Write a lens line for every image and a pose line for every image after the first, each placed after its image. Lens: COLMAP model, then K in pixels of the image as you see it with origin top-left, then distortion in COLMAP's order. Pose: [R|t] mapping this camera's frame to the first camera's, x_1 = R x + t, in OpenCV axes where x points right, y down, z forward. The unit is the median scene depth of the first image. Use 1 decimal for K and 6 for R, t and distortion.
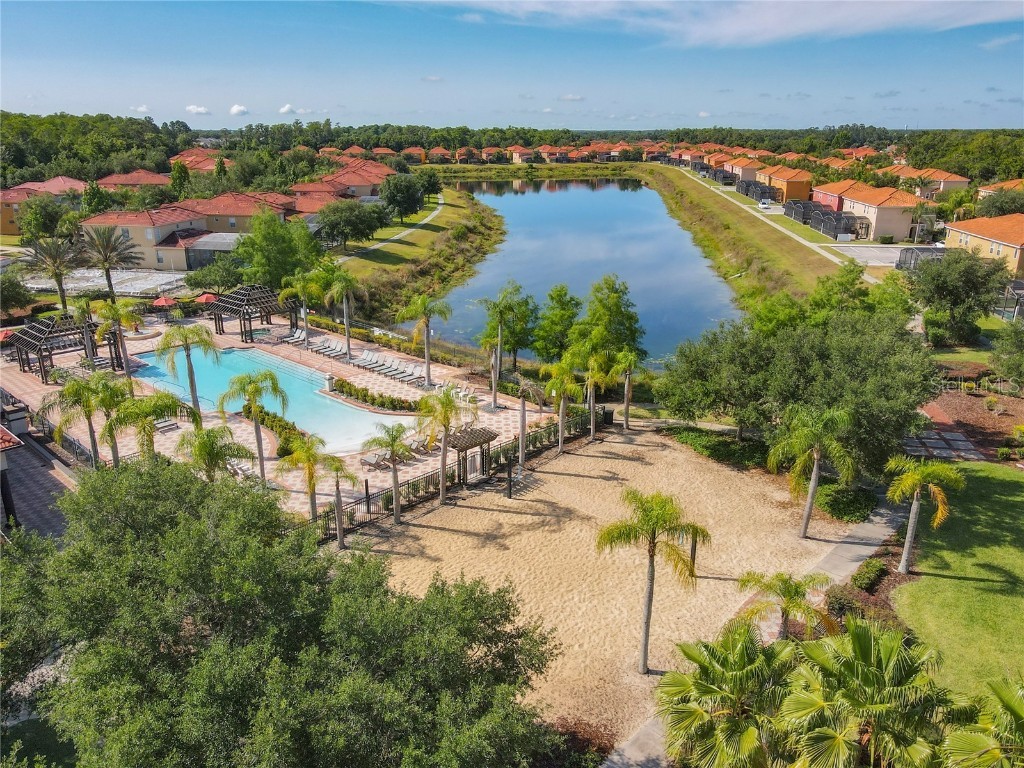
lens RADIAL K [[773.5, 0, 512.0], [0, 773.5, 384.0], [0, 0, 1]] dist [-0.001039, 0.001496]
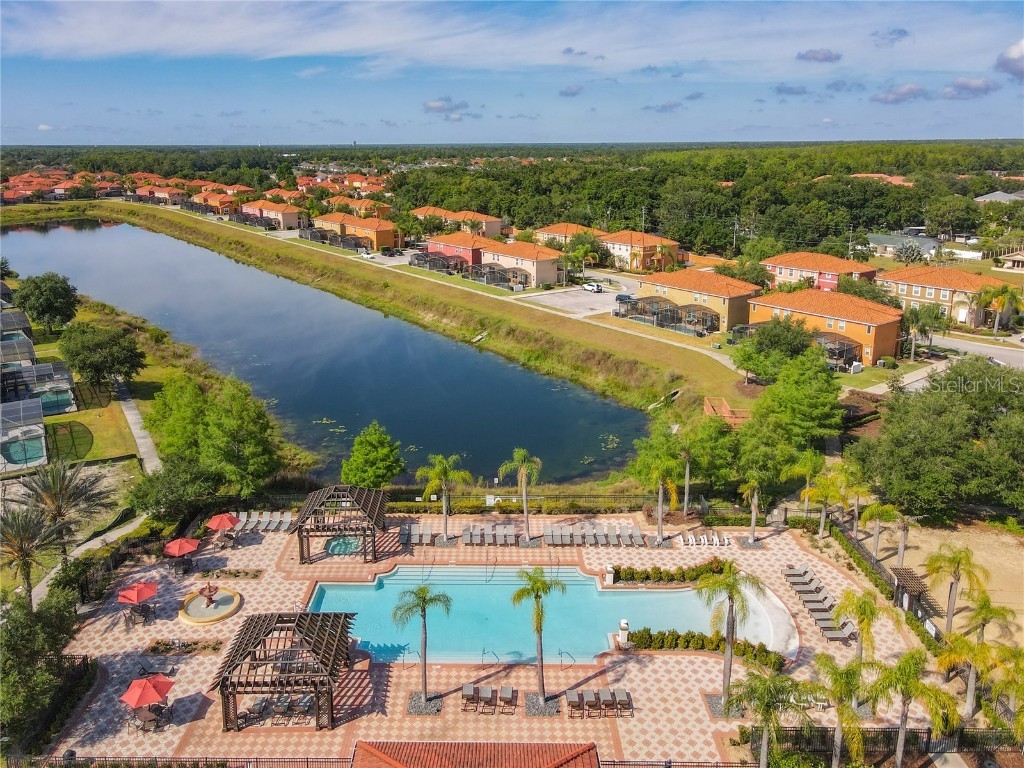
lens RADIAL K [[767.1, 0, 493.2], [0, 767.1, 327.7], [0, 0, 1]] dist [0.001007, 0.008415]
pose [[0.723343, -0.157376, 0.672315, -0.125214], [0.210622, 0.977565, 0.002221, -0.044617], [-0.657582, 0.139998, 0.740261, 0.050782]]
